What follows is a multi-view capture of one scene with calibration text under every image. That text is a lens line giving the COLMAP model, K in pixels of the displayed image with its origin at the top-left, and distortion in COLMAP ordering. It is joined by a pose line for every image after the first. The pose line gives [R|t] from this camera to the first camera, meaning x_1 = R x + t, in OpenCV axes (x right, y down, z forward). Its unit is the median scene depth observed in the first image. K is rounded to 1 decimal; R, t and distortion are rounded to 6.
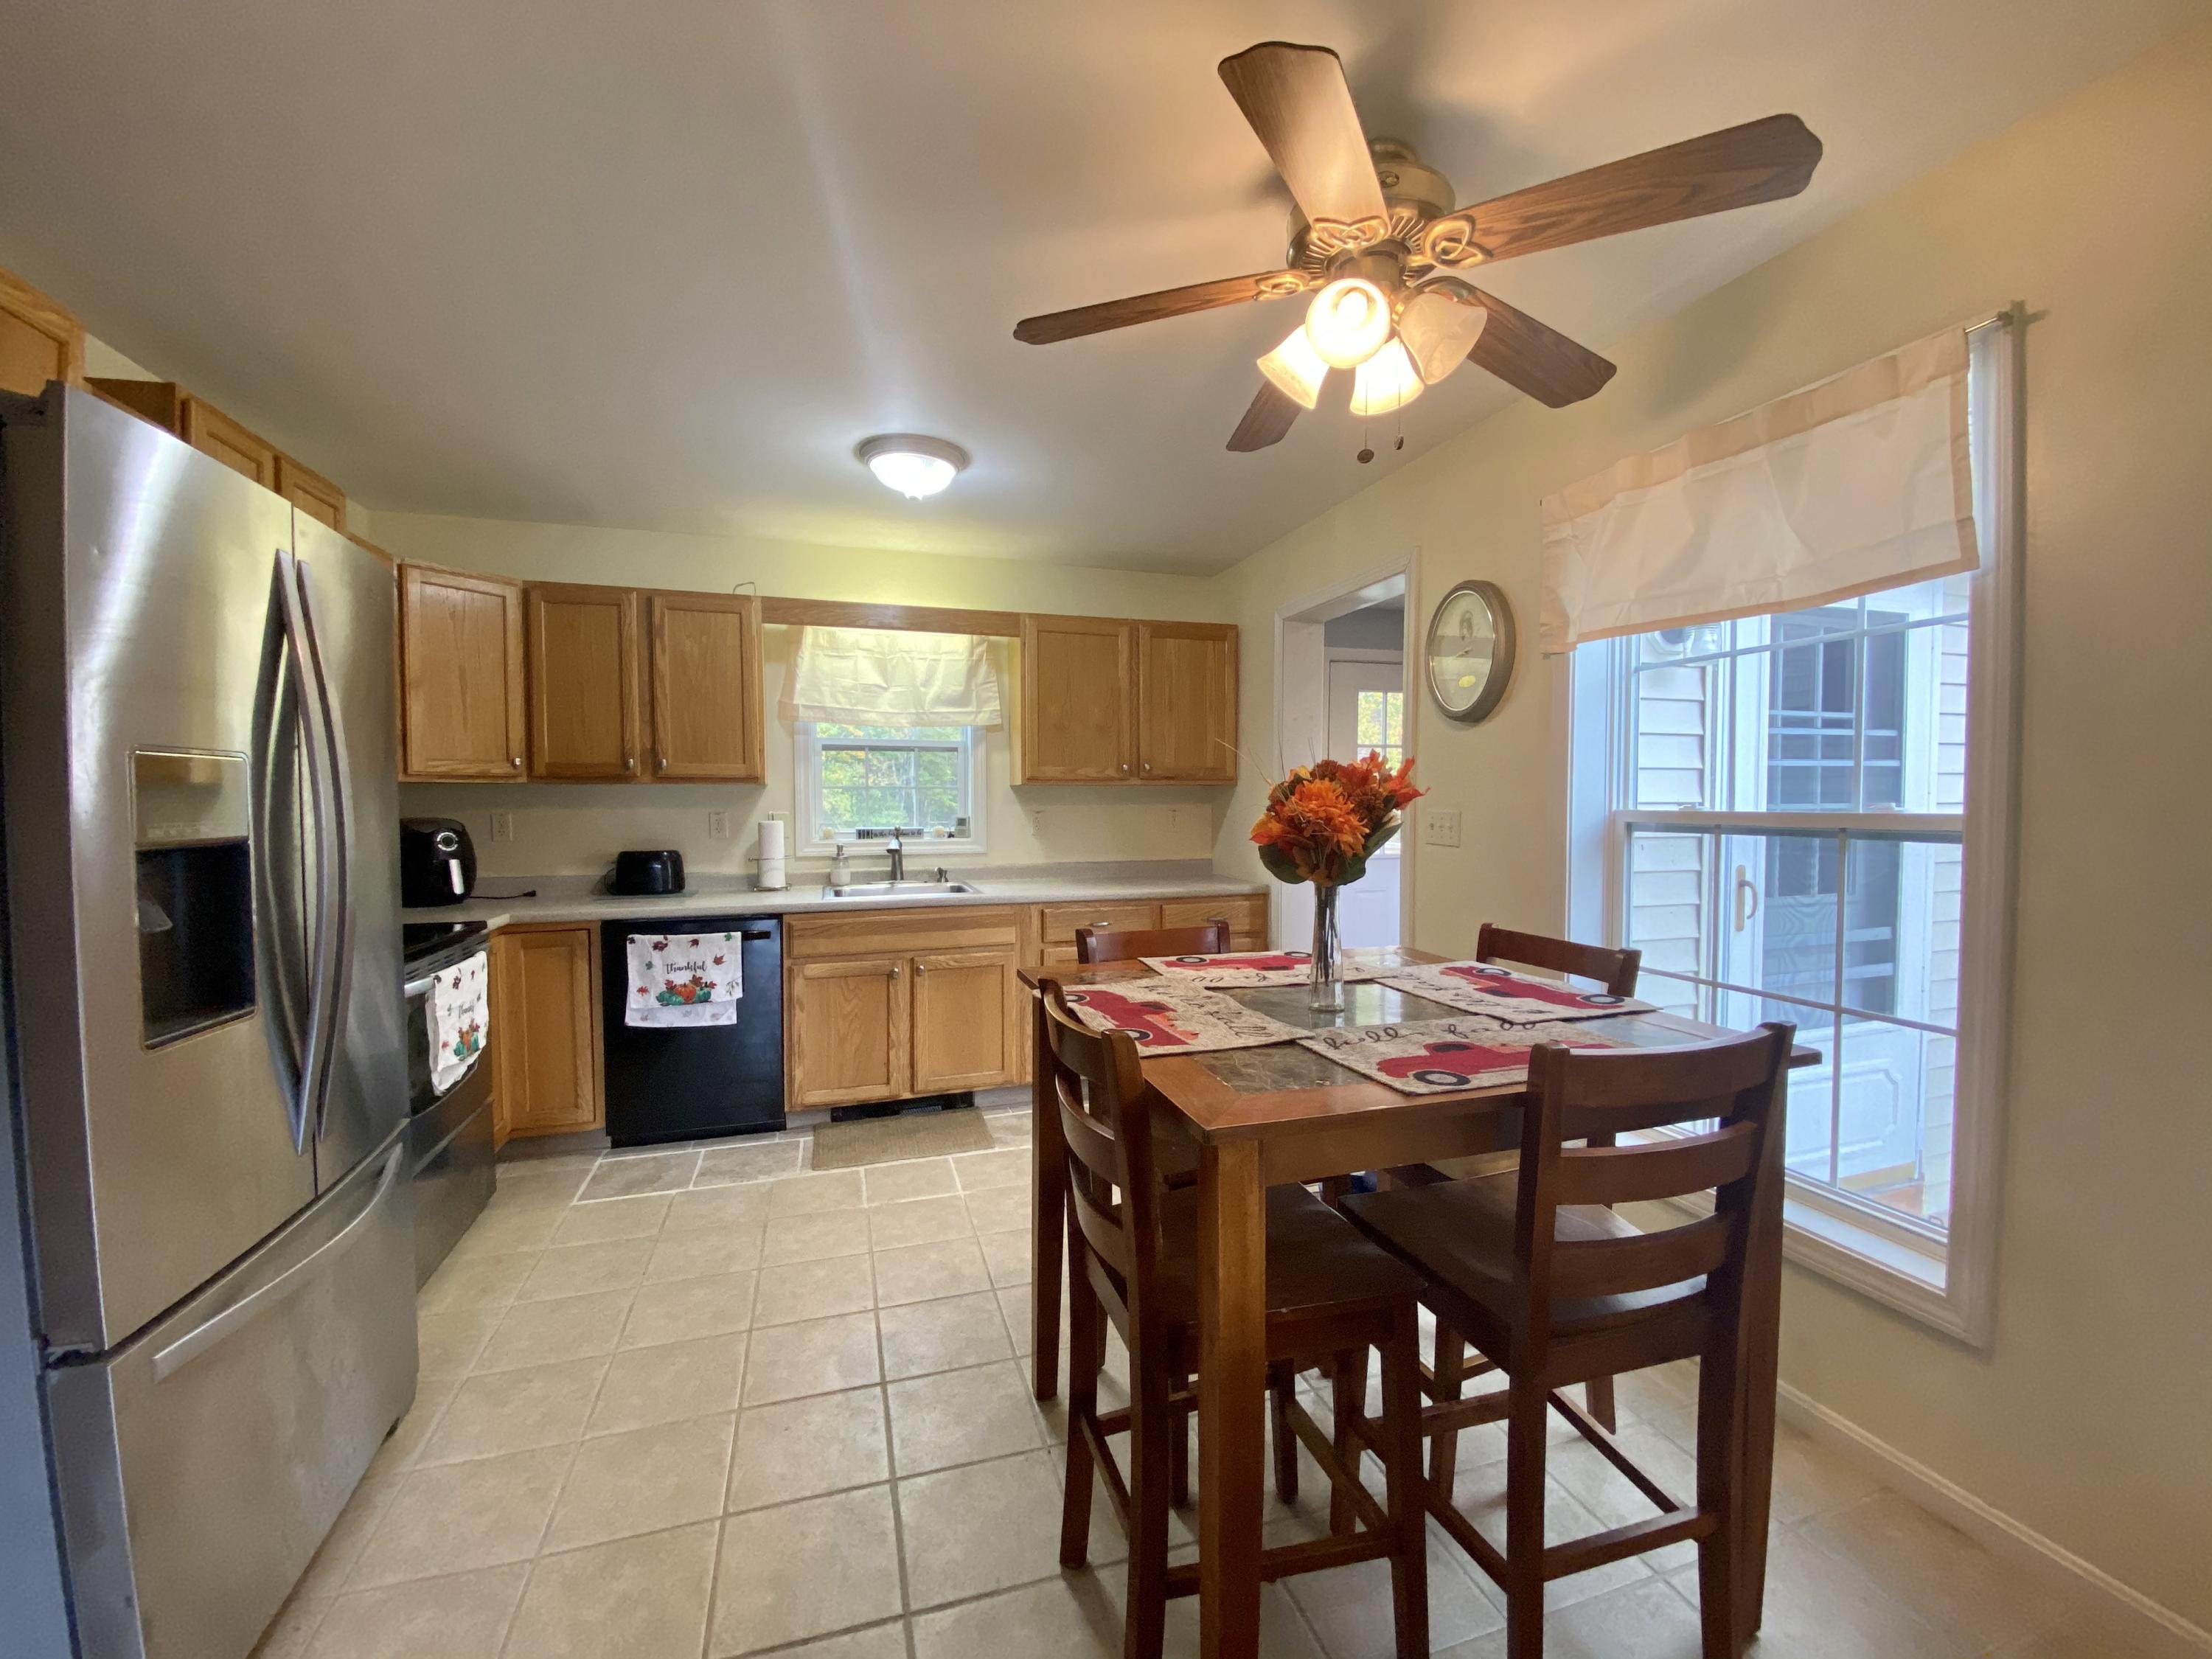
lens RADIAL K [[894.8, 0, 1117.9], [0, 894.8, 835.7], [0, 0, 1]] dist [0.000191, -0.001250]
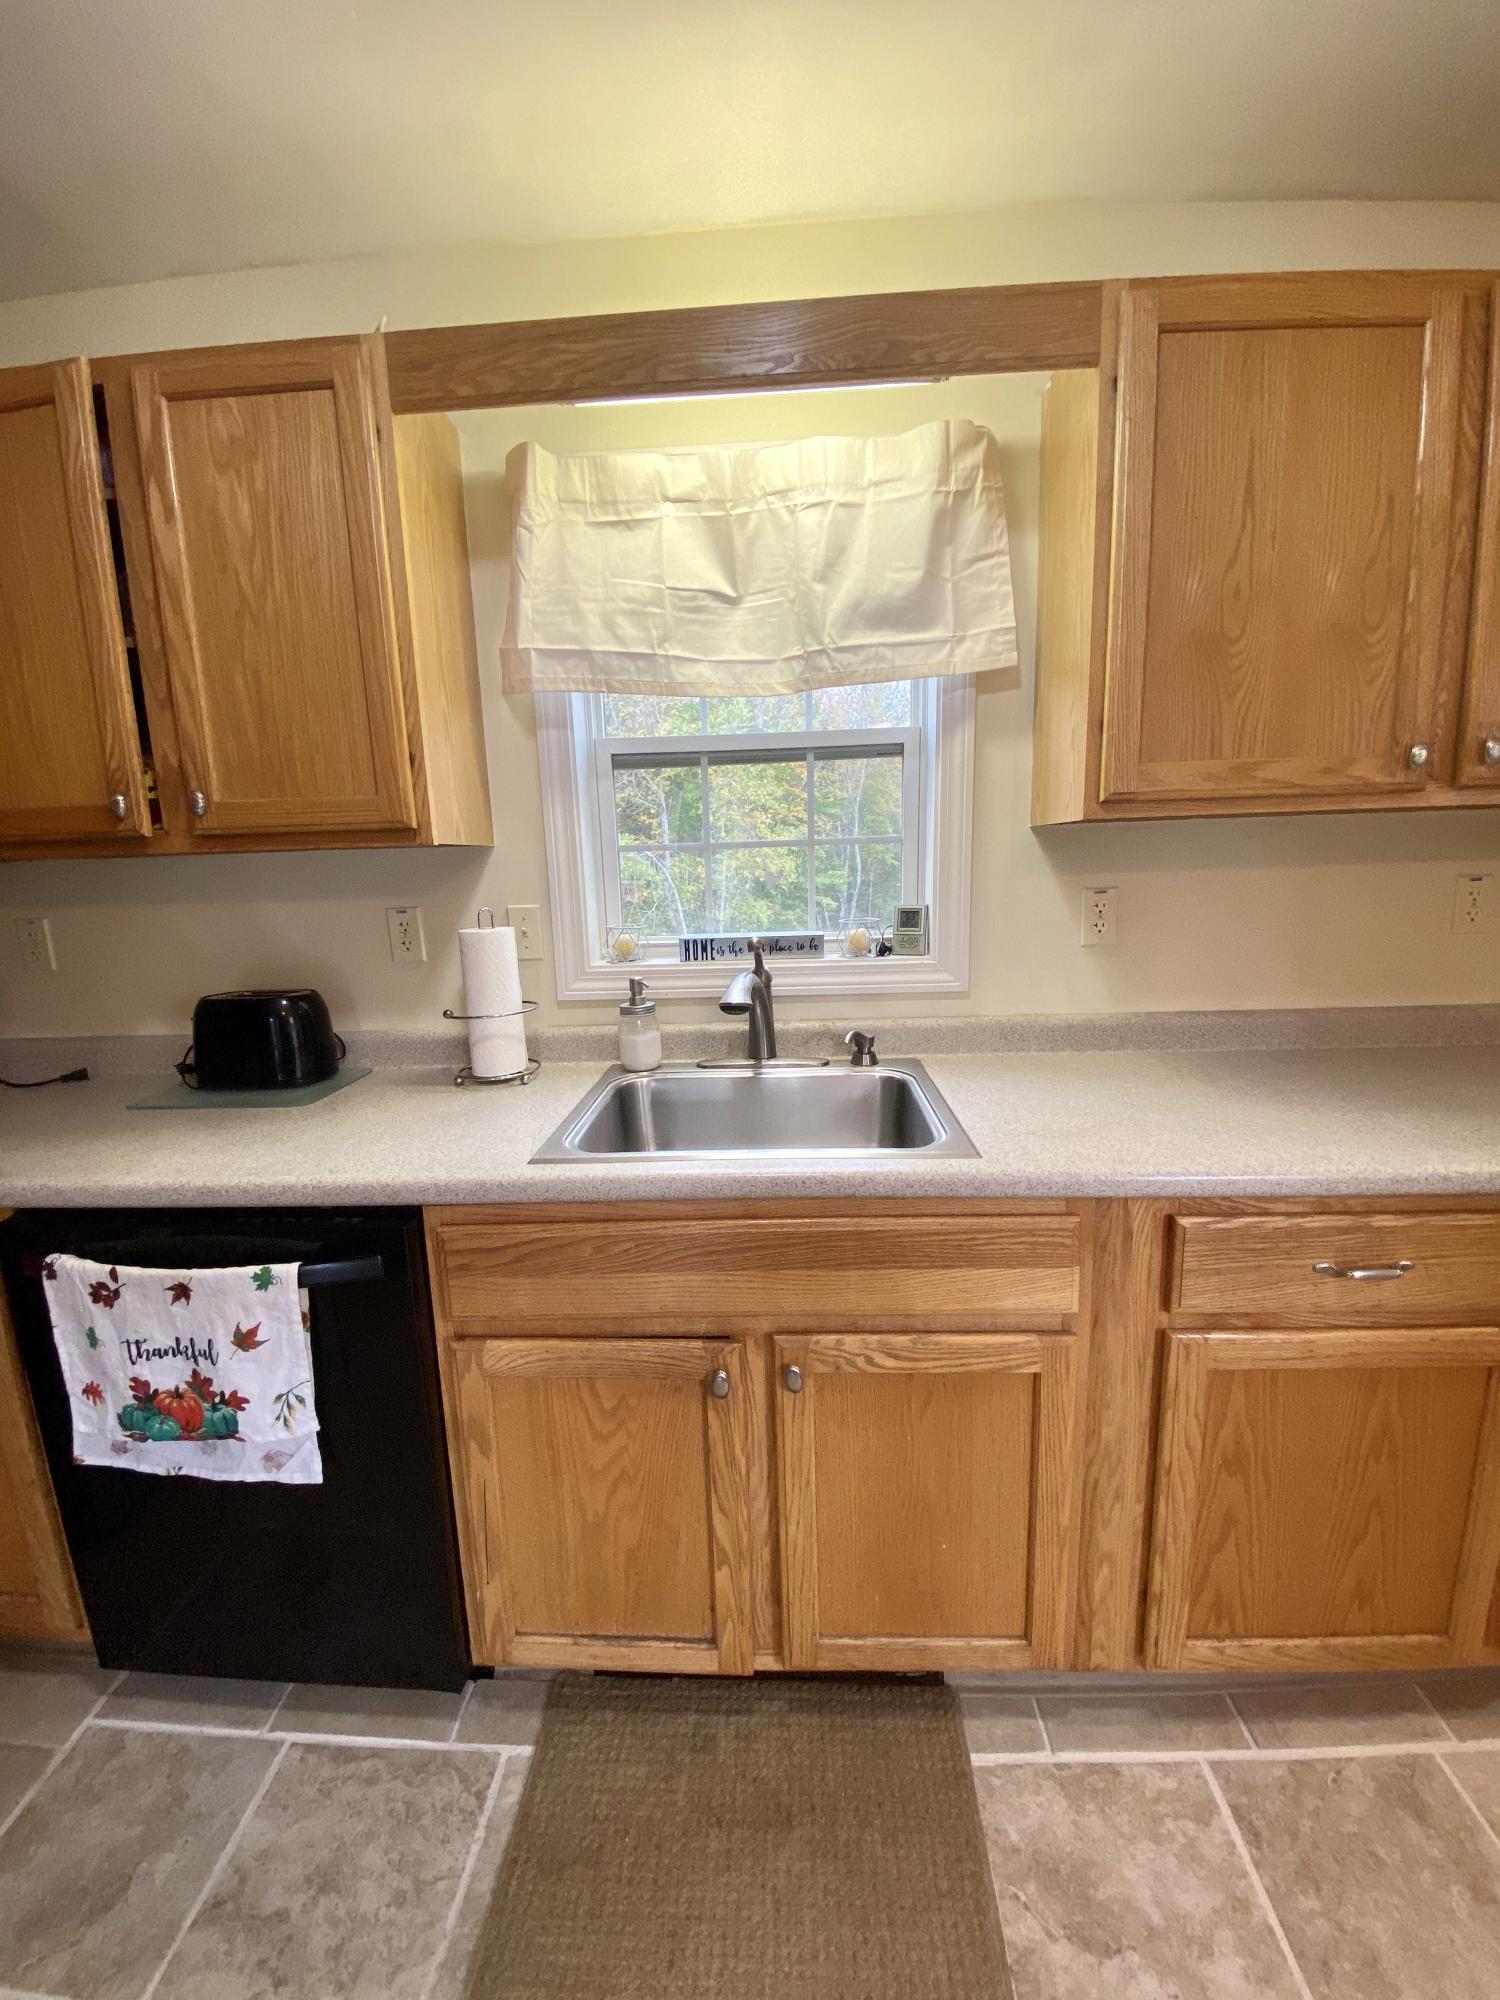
lens RADIAL K [[809.1, 0, 741.9], [0, 809.1, 1010.6], [0, 0, 1]] dist [0.000191, -0.001250]
pose [[0.935226, 0.034880, -0.352329, -0.120726], [0.017111, 0.989520, 0.143378, -0.030757], [0.353638, -0.140119, 0.924828, 0.651655]]
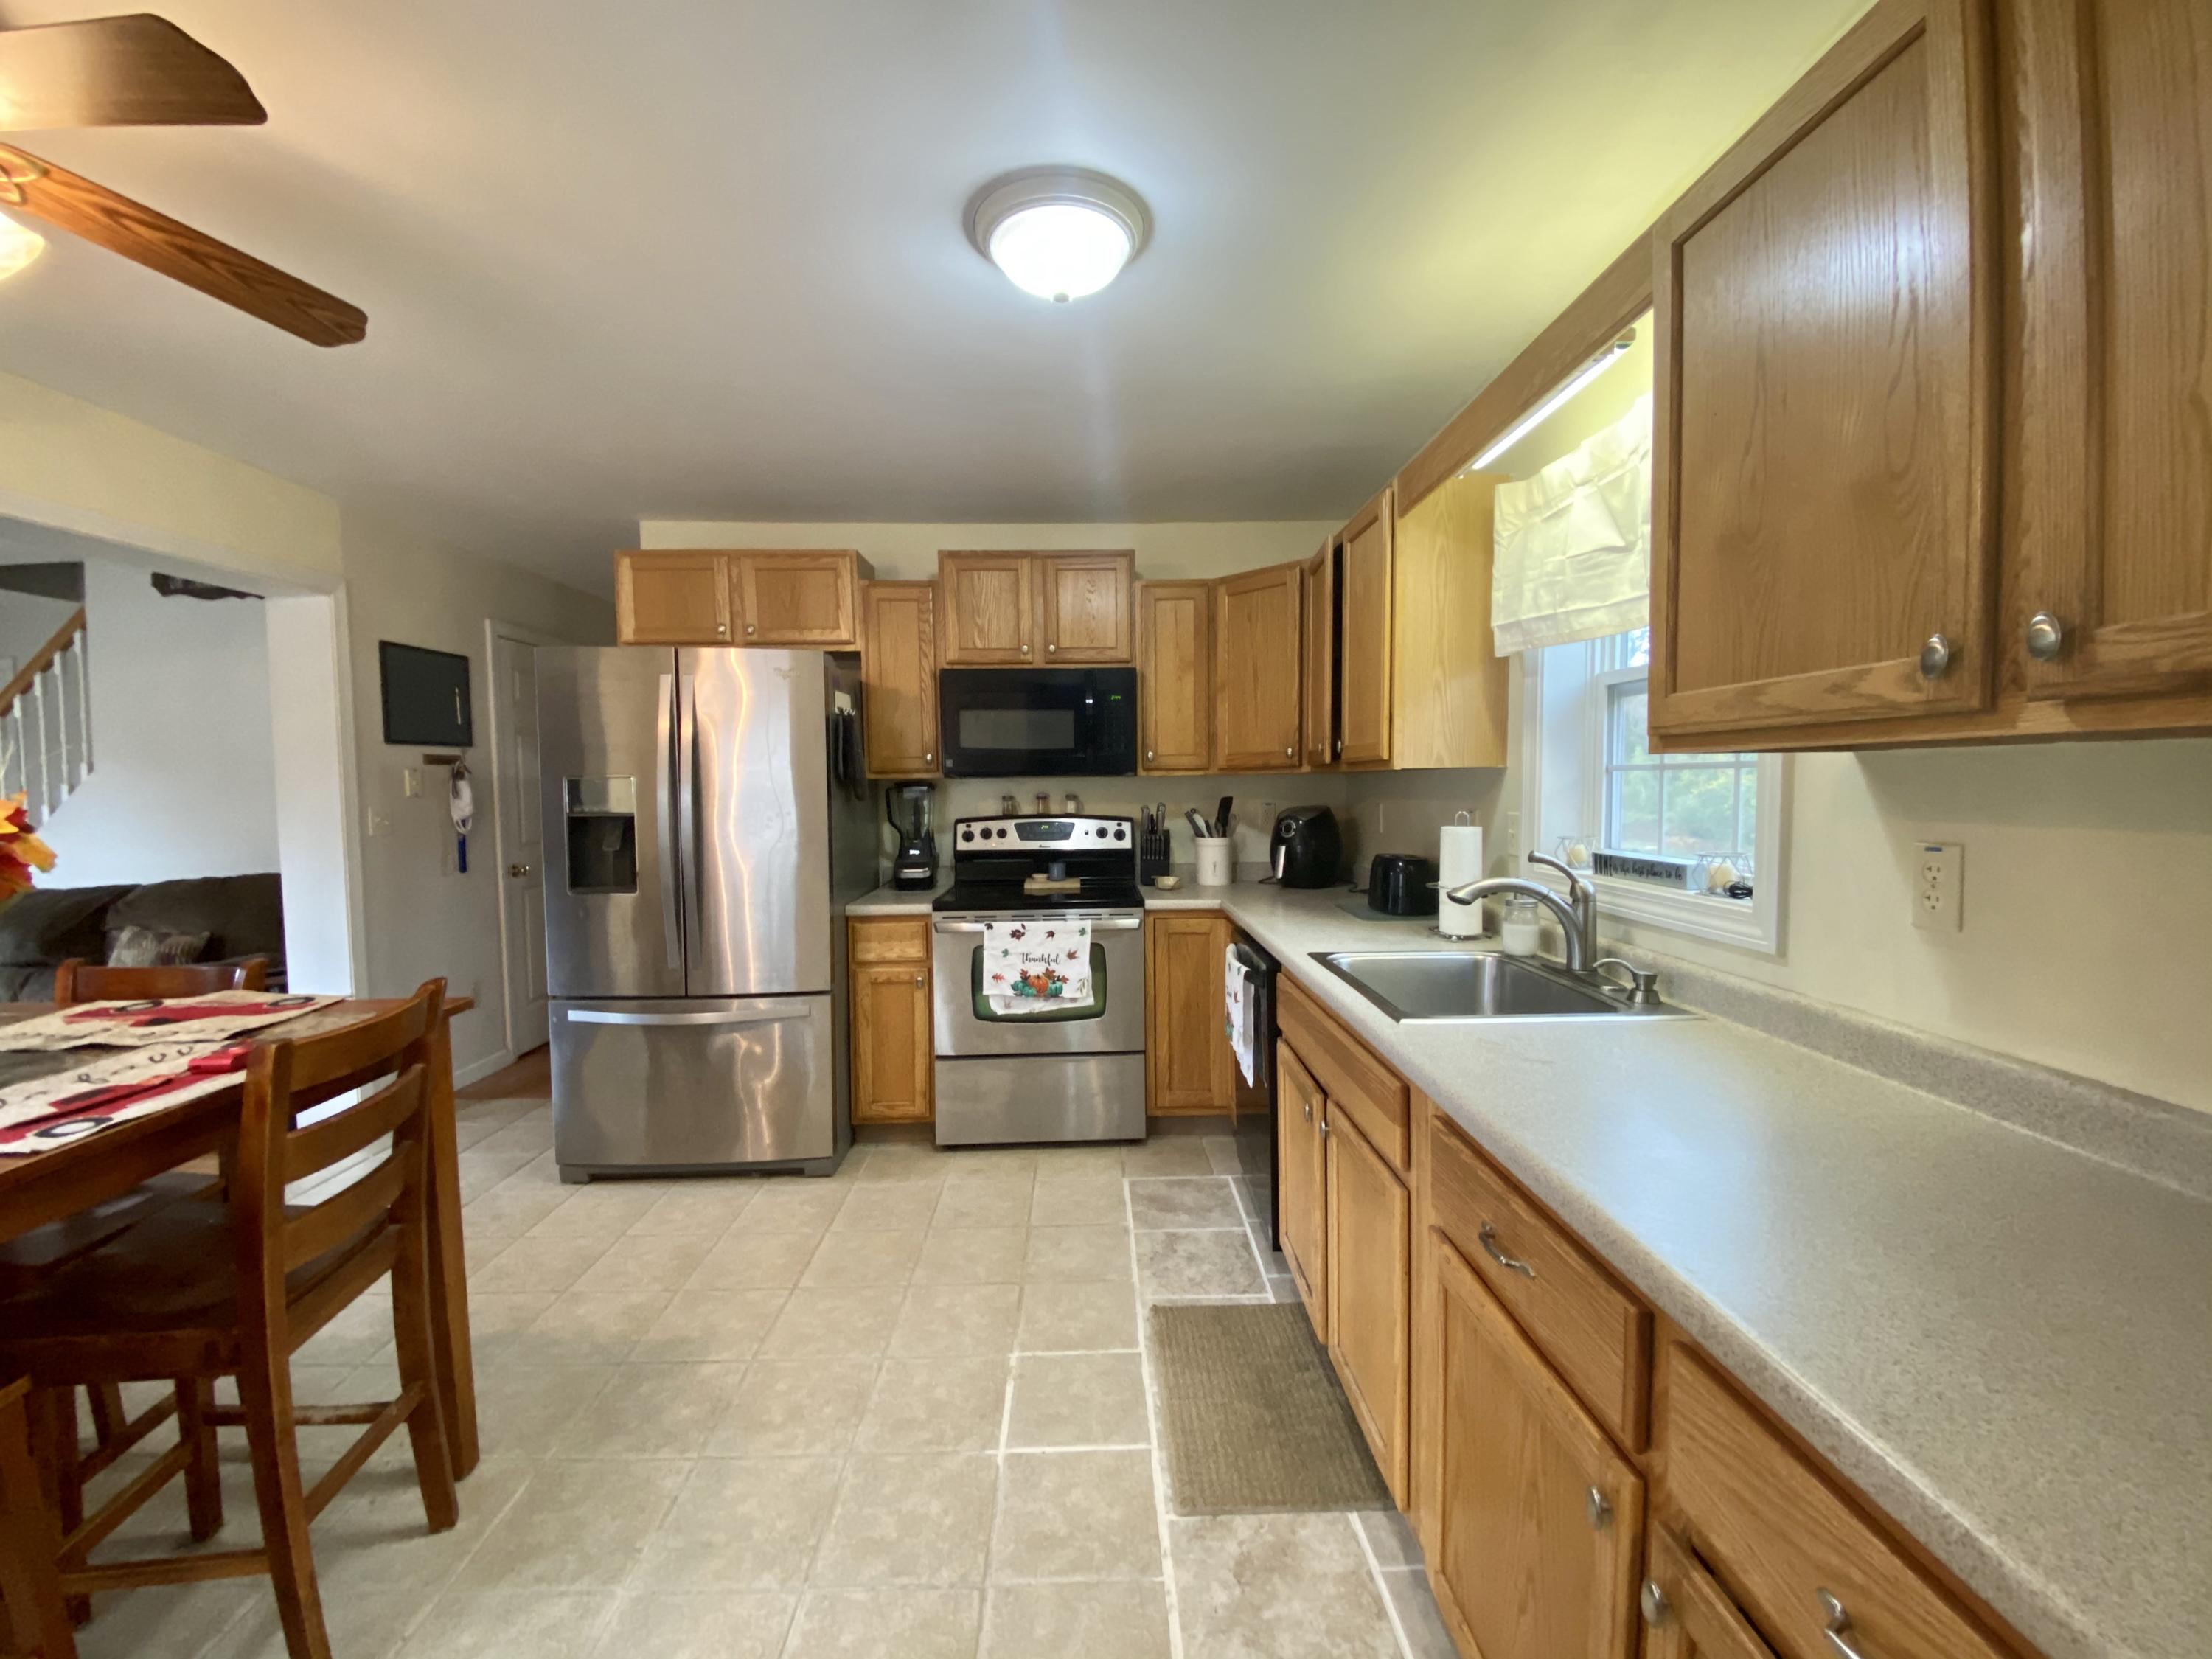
lens RADIAL K [[894.8, 0, 1109.7], [0, 894.8, 830.2], [0, 0, 1]] dist [0.000191, -0.001250]
pose [[-0.287469, 0.056814, -0.956103, 0.270783], [-0.025840, 0.997416, 0.067038, -0.047493], [0.957441, 0.043977, -0.285258, 0.922110]]
